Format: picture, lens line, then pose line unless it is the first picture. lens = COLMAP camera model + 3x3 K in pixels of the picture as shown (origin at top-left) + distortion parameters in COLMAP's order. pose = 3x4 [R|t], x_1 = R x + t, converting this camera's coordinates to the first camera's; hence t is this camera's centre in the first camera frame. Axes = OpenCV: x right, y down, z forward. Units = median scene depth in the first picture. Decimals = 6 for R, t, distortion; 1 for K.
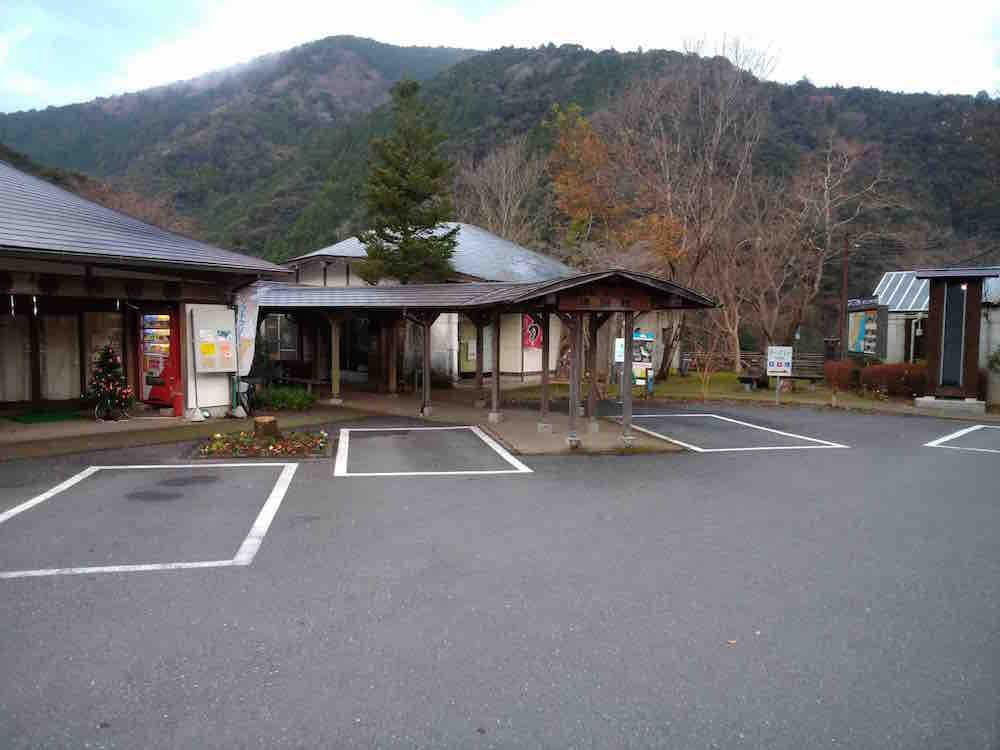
lens RADIAL K [[785.5, 0, 507.3], [0, 785.5, 387.9], [0, 0, 1]] dist [0.027651, -0.068664]
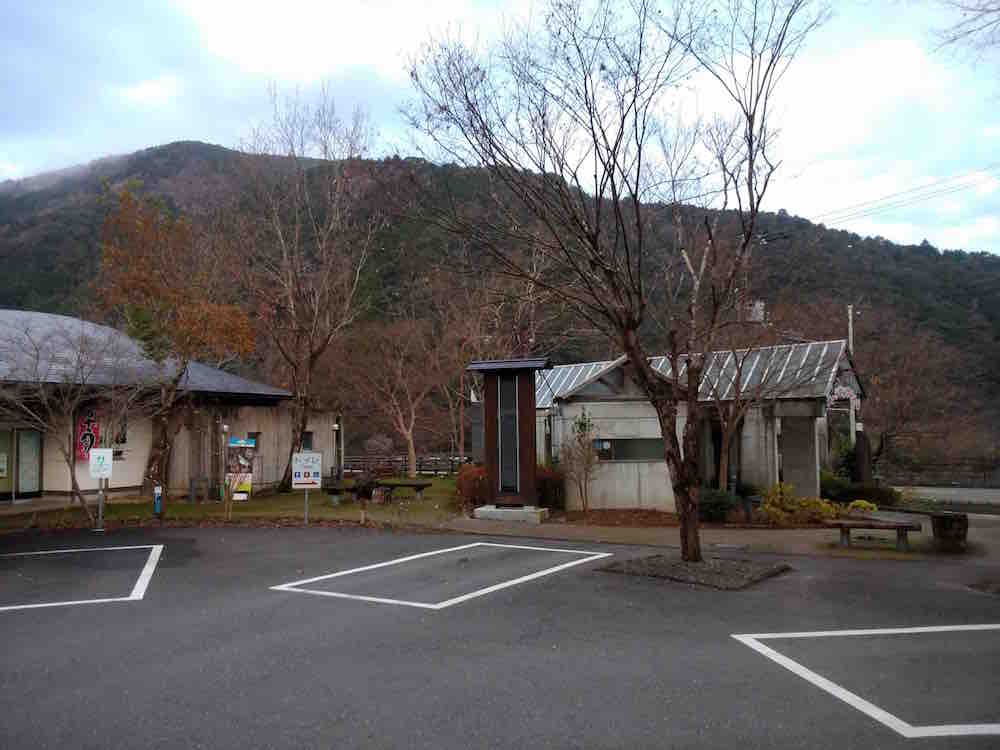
lens RADIAL K [[785.5, 0, 512.2], [0, 785.5, 390.8], [0, 0, 1]] dist [0.027651, -0.068664]
pose [[0.984076, -0.013934, 0.177201, 0.311816], [0.036160, 0.991769, -0.122830, -0.005437], [-0.174031, 0.127282, 0.976480, 0.102064]]
